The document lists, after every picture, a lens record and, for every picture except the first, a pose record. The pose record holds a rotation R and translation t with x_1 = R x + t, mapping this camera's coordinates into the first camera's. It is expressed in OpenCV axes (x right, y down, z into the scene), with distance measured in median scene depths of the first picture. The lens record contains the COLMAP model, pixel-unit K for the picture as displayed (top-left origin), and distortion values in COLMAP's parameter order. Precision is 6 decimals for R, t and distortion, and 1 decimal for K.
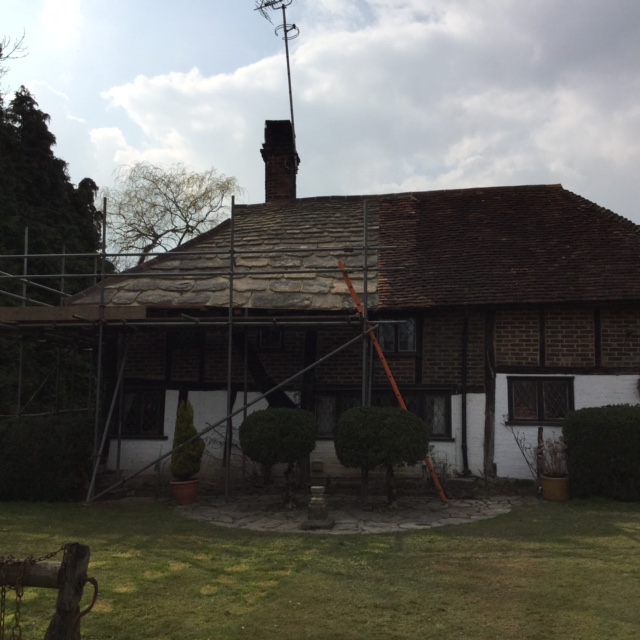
lens RADIAL K [[807.9, 0, 321.5], [0, 807.9, 315.1], [0, 0, 1]] dist [0.052851, 0.000000]
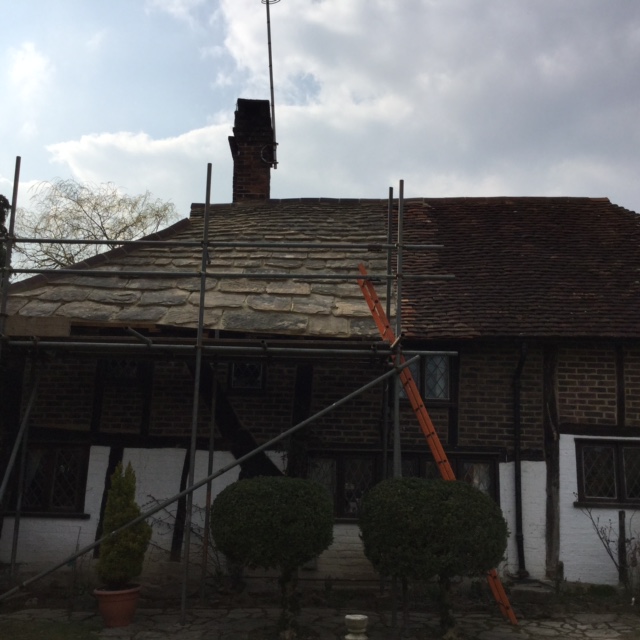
lens RADIAL K [[807.9, 0, 318.0], [0, 807.9, 315.2], [0, 0, 1]] dist [0.052851, 0.000000]
pose [[0.994623, 0.039718, 0.095642, -0.071207], [-0.032504, 0.996590, -0.075836, 0.027985], [-0.098328, 0.072320, 0.992523, 0.286968]]
